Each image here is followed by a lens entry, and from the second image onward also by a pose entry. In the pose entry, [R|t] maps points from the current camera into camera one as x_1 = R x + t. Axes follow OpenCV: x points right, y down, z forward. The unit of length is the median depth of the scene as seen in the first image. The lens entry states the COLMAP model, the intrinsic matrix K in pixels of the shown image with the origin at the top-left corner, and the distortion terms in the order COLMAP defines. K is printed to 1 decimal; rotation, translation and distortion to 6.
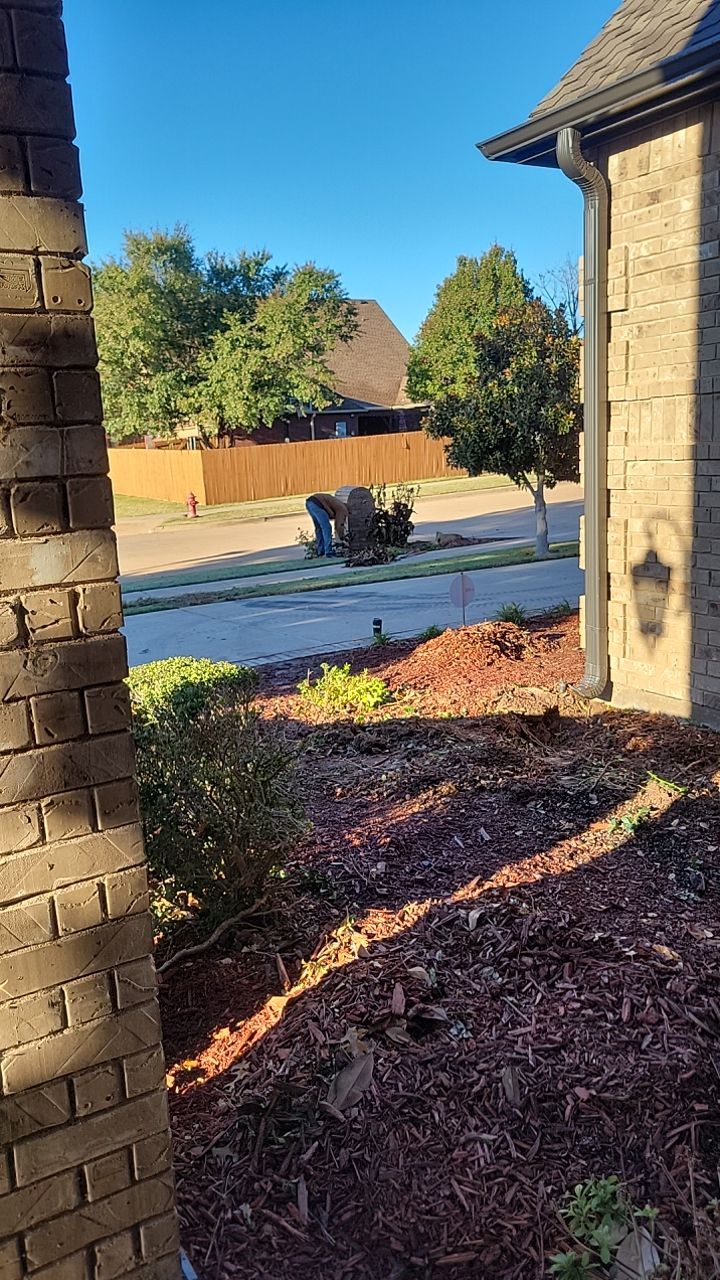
lens RADIAL K [[977.0, 0, 353.9], [0, 977.0, 633.4], [0, 0, 1]] dist [0.045581, -0.004099]
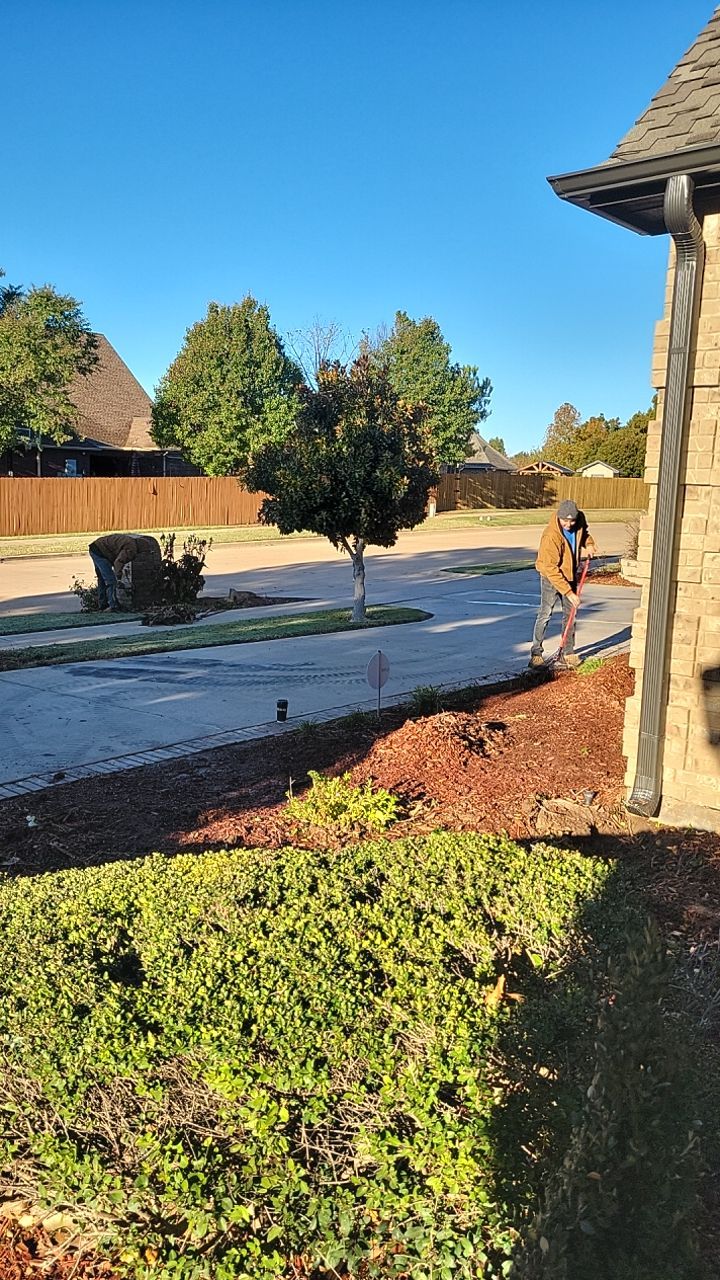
lens RADIAL K [[977.0, 0, 362.5], [0, 977.0, 643.5], [0, 0, 1]] dist [0.045581, -0.004099]
pose [[0.948842, 0.030005, 0.314321, -0.088861], [-0.017728, 0.998967, -0.041845, -0.014773], [-0.315252, 0.034132, 0.948394, 0.075317]]
